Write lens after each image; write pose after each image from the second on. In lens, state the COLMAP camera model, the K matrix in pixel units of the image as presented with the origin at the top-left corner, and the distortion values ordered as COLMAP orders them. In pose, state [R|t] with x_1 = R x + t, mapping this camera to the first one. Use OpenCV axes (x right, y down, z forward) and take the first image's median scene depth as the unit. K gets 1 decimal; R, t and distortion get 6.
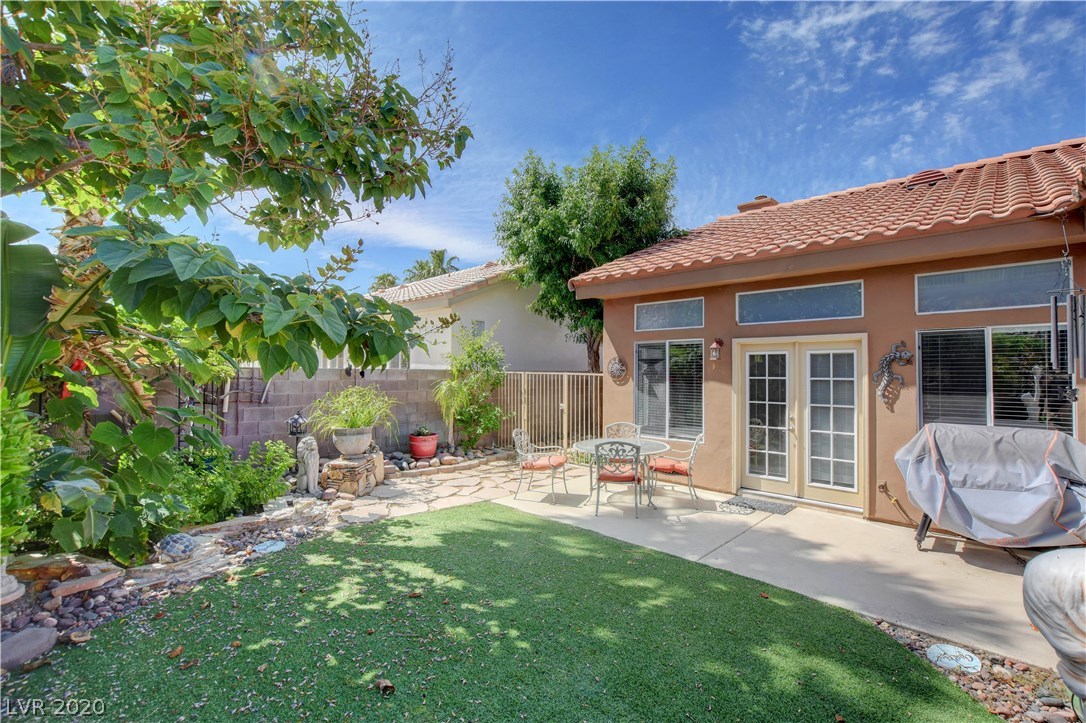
lens RADIAL K [[491.5, 0, 542.5], [0, 491.5, 361.6], [0, 0, 1]] dist [-0.014660, -0.000144]
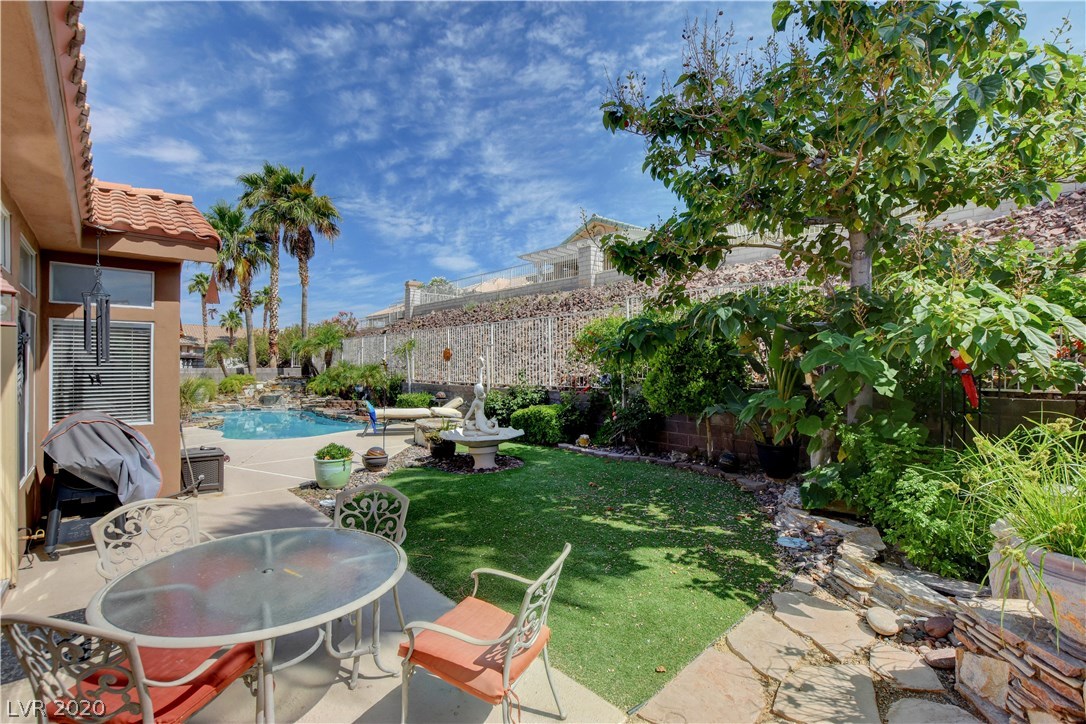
lens RADIAL K [[491.5, 0, 533.6], [0, 491.5, 365.6], [0, 0, 1]] dist [-0.014660, -0.000144]
pose [[-0.998571, -0.016841, 0.050718, -0.085328], [-0.017861, 0.999646, -0.019728, 0.050226], [-0.050367, -0.020605, -0.998518, 2.290615]]
